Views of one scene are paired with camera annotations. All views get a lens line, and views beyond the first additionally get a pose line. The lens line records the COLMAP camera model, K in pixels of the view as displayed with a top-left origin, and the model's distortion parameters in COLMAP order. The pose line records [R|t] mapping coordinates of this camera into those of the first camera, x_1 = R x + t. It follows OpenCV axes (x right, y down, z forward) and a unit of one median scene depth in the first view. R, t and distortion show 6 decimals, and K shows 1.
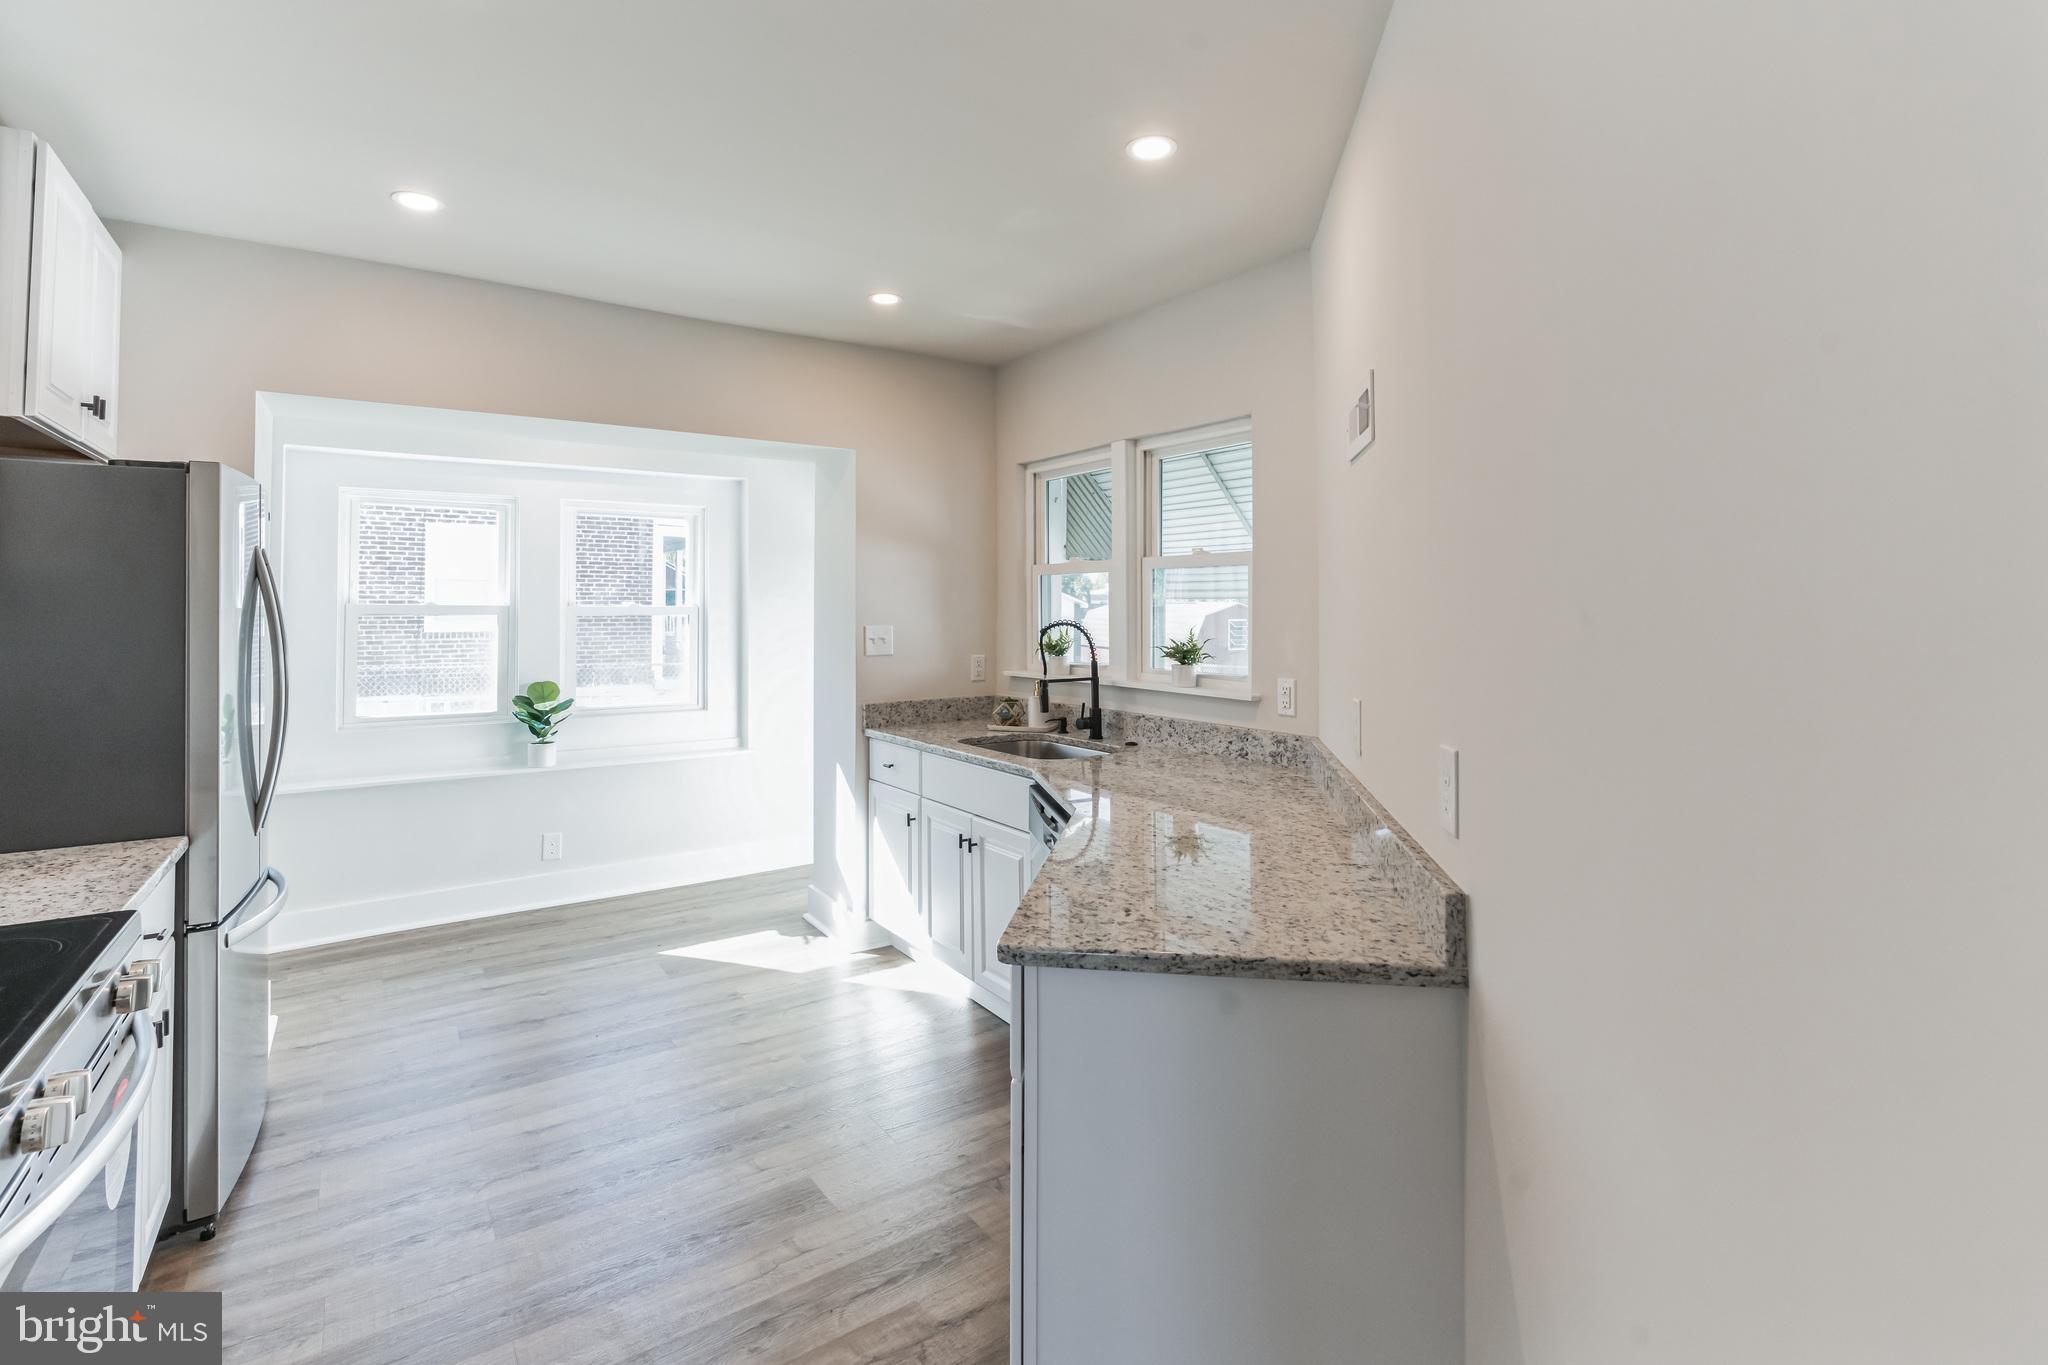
lens RADIAL K [[933.5, 0, 1024.6], [0, 933.5, 611.0], [0, 0, 1]] dist [-0.013325, 0.000174]
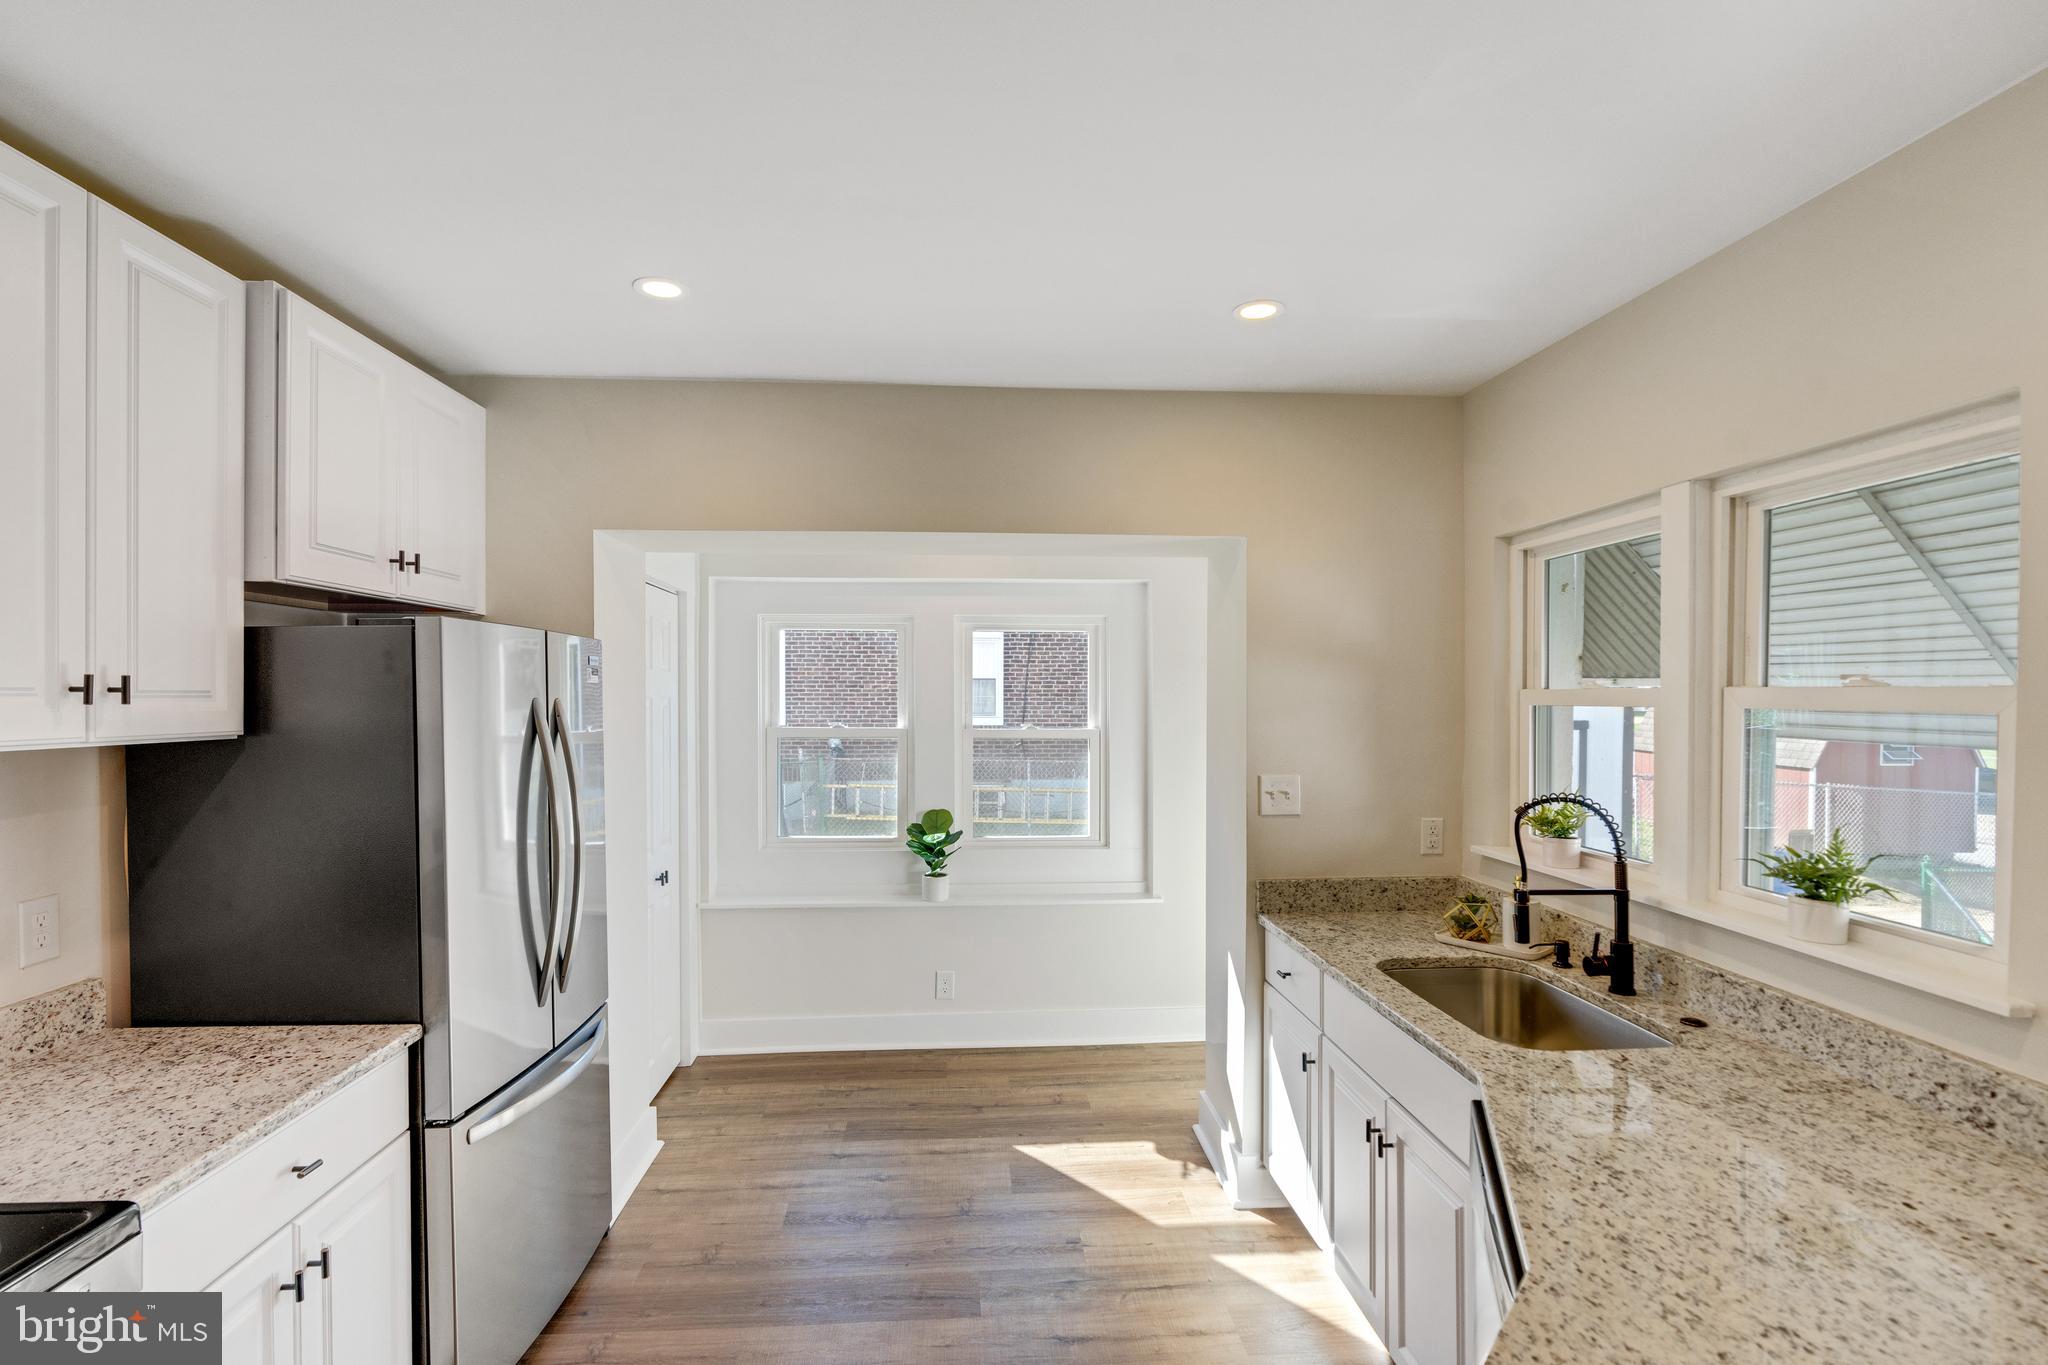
lens RADIAL K [[933.3, 0, 1023.5], [0, 933.3, 713.9], [0, 0, 1]] dist [-0.013230, 0.007136]
pose [[0.863819, 0.011068, -0.503680, 0.041085], [-0.003207, 0.999859, 0.016470, -0.046426], [0.503791, -0.012612, 0.863733, 0.284963]]
